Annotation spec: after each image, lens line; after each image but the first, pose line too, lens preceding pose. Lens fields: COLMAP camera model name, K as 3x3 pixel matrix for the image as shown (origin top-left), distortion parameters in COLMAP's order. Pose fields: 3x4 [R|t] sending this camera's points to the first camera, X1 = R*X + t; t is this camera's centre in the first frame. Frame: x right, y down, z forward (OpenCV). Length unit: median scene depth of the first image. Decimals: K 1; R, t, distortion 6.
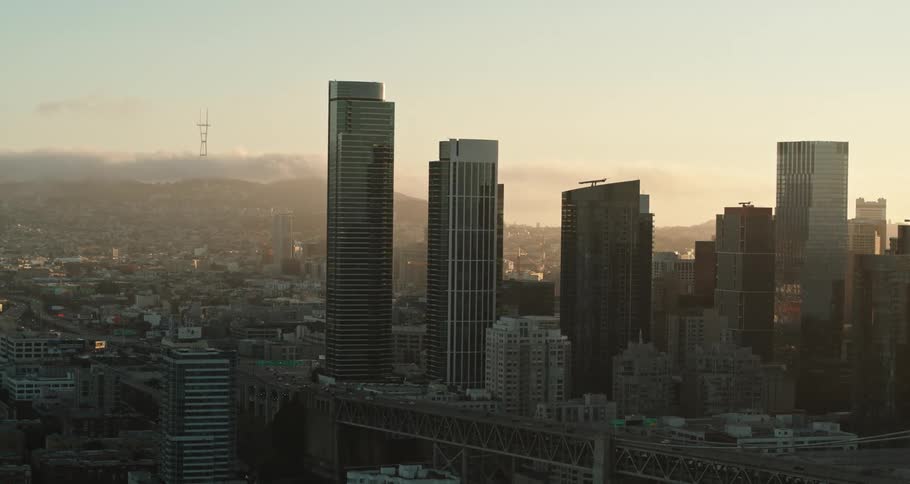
lens RADIAL K [[1910.7, 0, 456.3], [0, 1910.7, 240.4], [0, 0, 1]] dist [-0.044166, 0.000000]
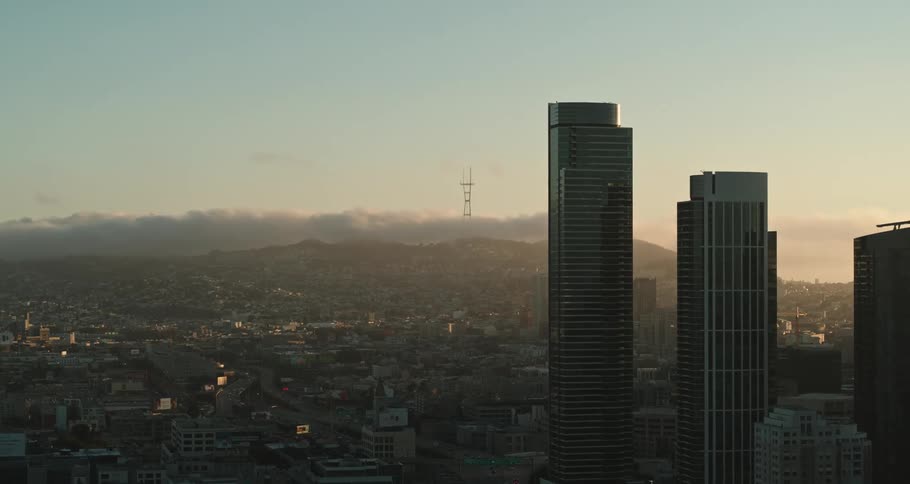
lens RADIAL K [[1910.7, 0, 450.2], [0, 1910.7, 248.2], [0, 0, 1]] dist [-0.044166, 0.000000]
pose [[0.989138, -0.017388, -0.145957, 0.006485], [0.013435, 0.999517, -0.028025, -0.002167], [0.146374, 0.025760, 0.988894, 0.200933]]
